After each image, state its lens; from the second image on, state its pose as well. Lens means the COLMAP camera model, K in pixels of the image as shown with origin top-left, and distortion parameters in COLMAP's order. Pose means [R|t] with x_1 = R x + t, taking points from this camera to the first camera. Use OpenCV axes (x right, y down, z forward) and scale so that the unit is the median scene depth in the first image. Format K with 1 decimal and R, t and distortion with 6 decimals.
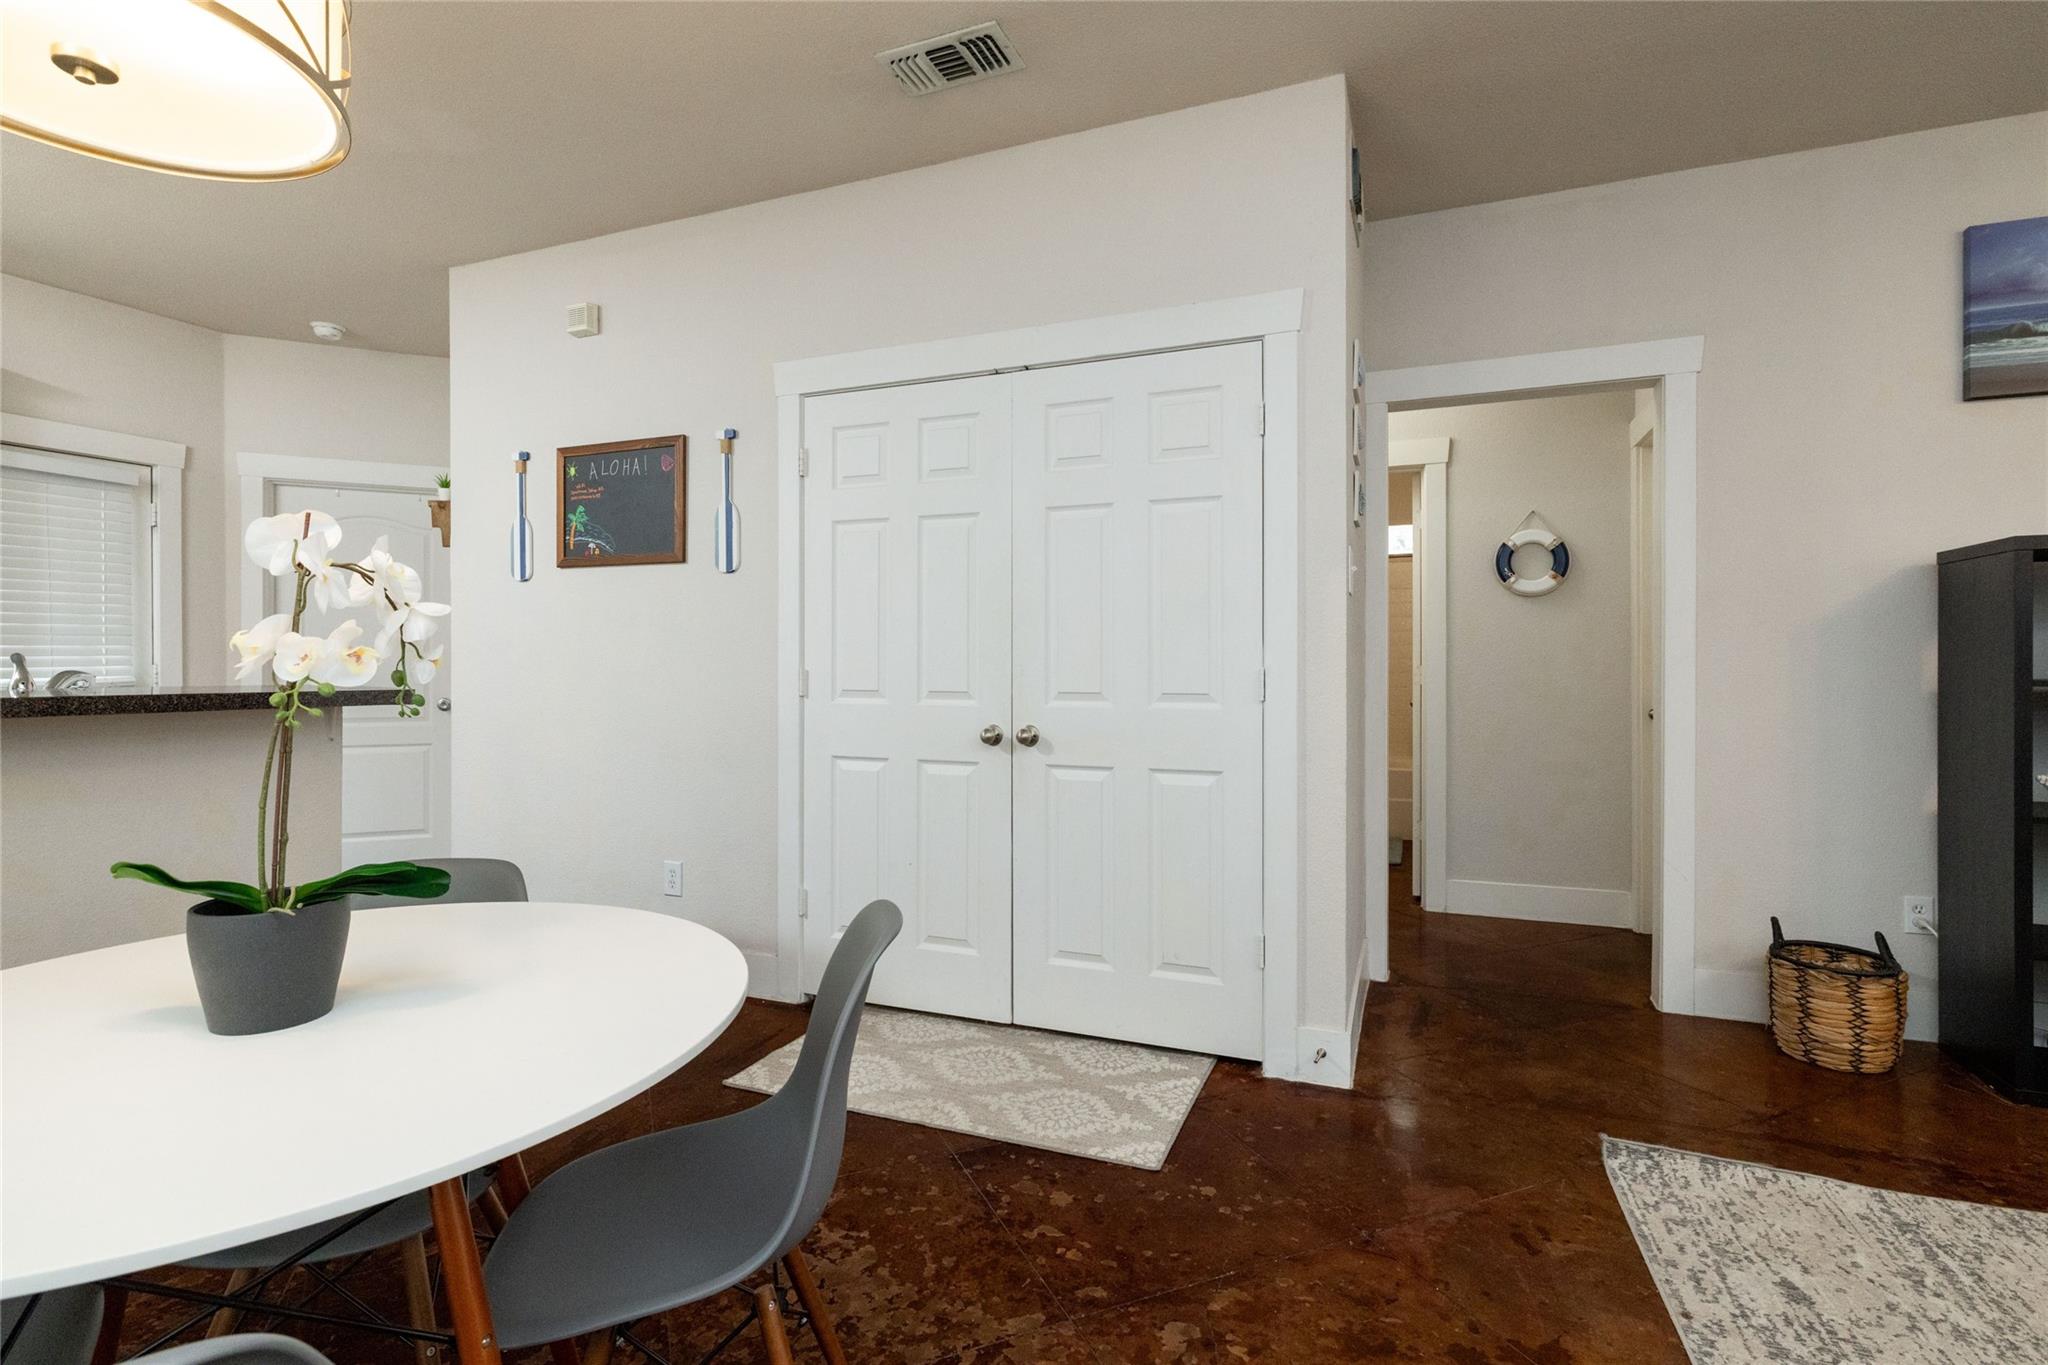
lens RADIAL K [[991.6, 0, 1016.8], [0, 991.6, 670.7], [0, 0, 1]] dist [-0.008827, 0.003762]
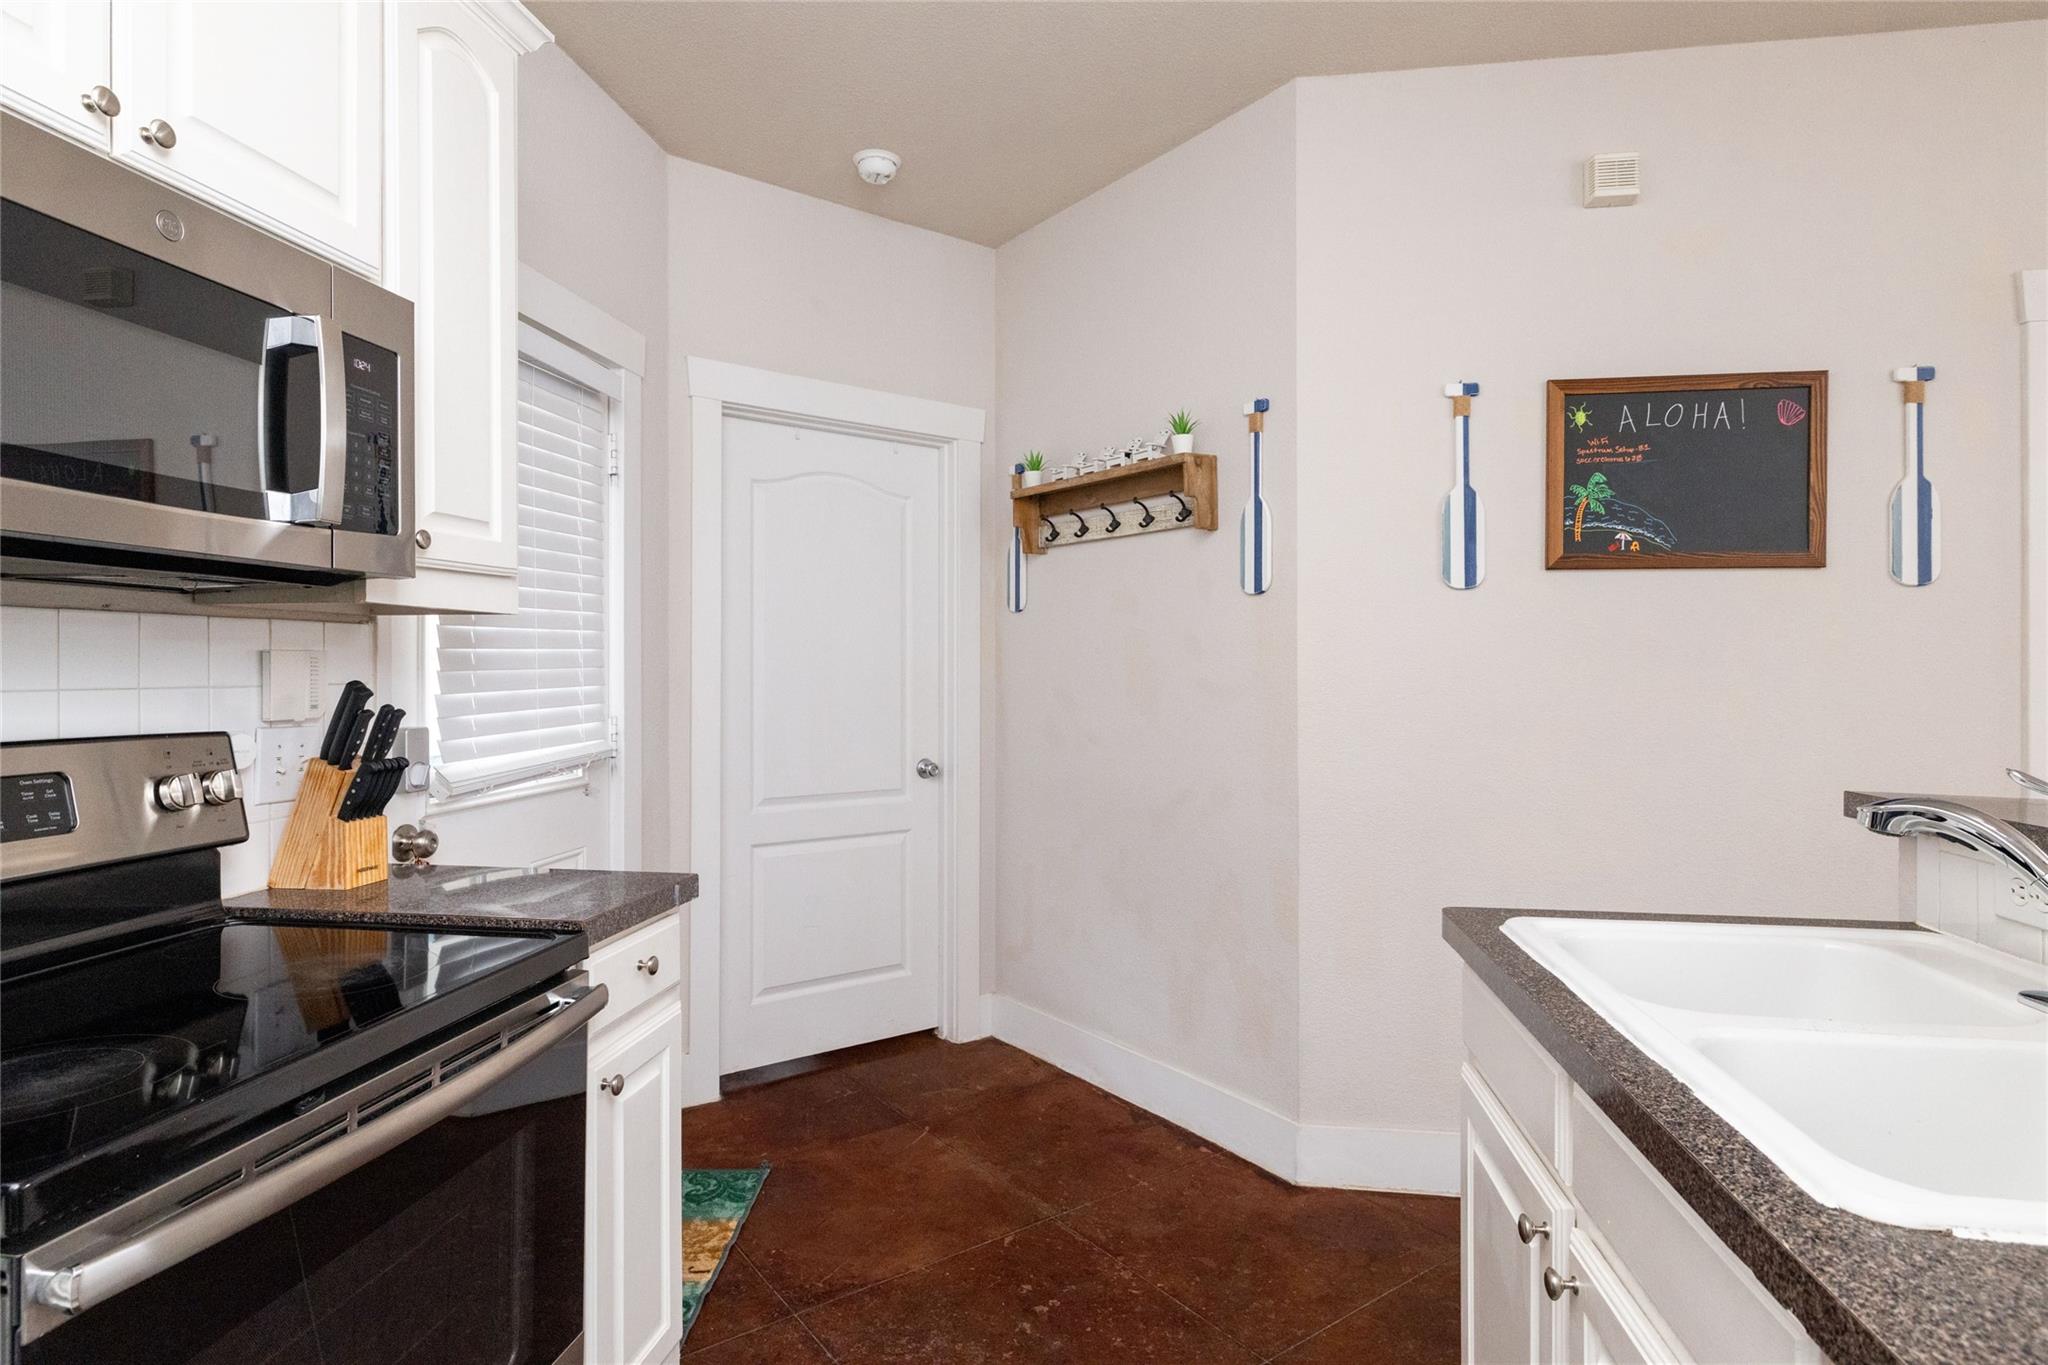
lens RADIAL K [[1049.0, 0, 1030.0], [0, 1049.0, 682.3], [0, 0, 1]] dist [-0.004070, -0.000292]
pose [[0.970289, 0.000257, 0.241947, -0.956558], [0.000924, 0.999988, -0.004766, -0.029516], [-0.241945, 0.004848, 0.970278, 0.437263]]
